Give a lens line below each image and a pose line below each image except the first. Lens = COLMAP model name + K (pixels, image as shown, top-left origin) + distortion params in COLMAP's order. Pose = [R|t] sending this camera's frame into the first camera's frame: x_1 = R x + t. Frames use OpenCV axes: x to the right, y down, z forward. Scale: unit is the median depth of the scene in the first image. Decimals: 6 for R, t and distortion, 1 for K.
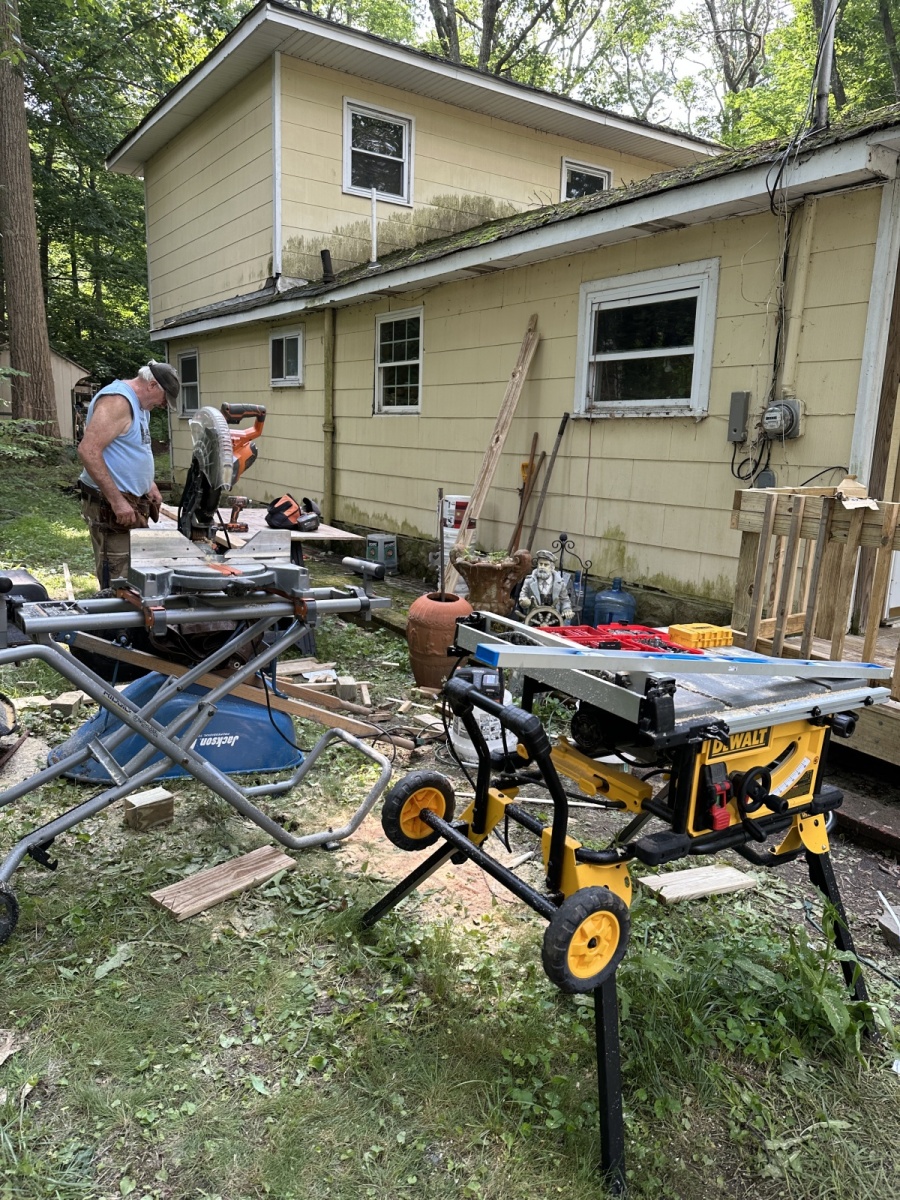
lens RADIAL K [[866.3, 0, 432.4], [0, 866.3, 615.1], [0, 0, 1]] dist [0.051695, -0.068208]
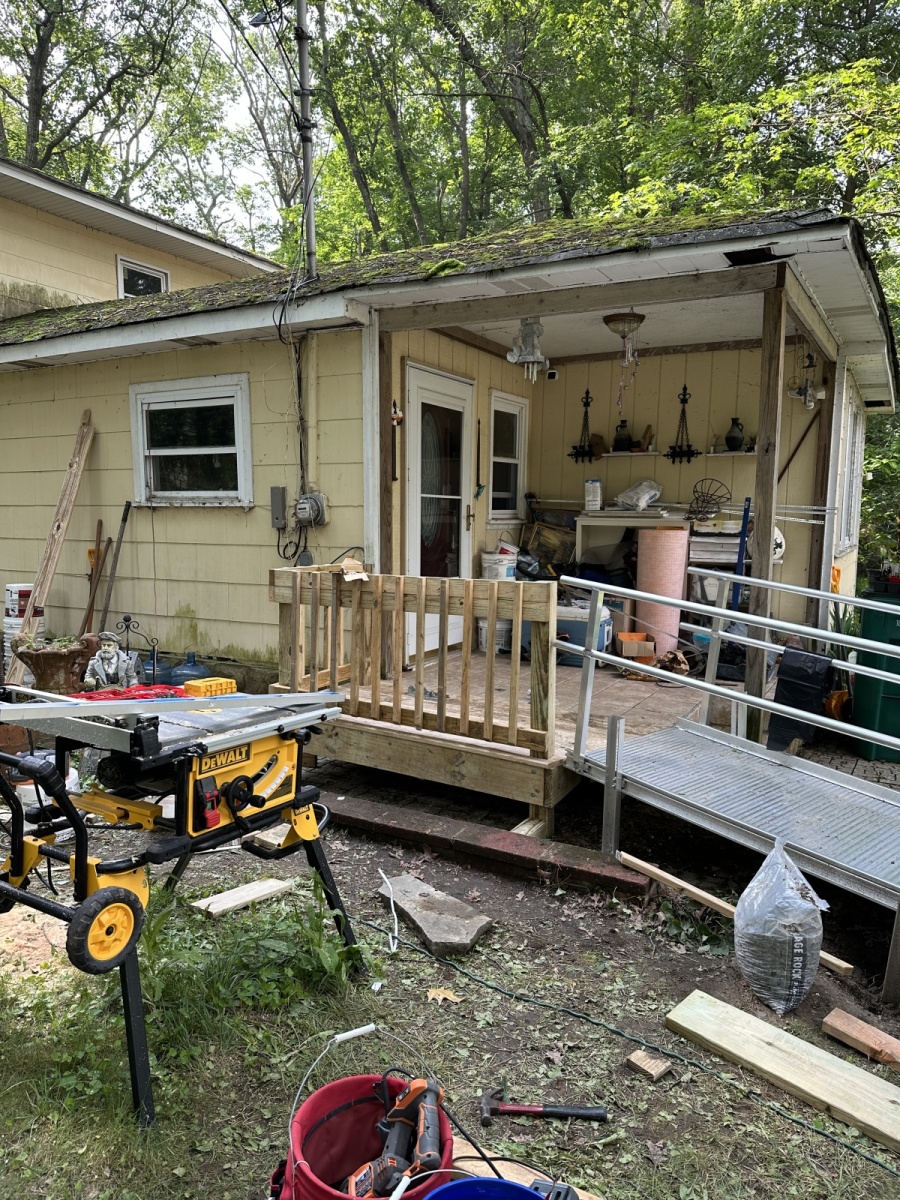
lens RADIAL K [[866.3, 0, 459.9], [0, 866.3, 612.3], [0, 0, 1]] dist [0.051695, -0.068208]
pose [[0.888936, -0.070094, 0.452636, 0.027106], [0.110942, 0.991744, -0.064303, 0.015319], [-0.444392, 0.107378, 0.889374, -0.122516]]
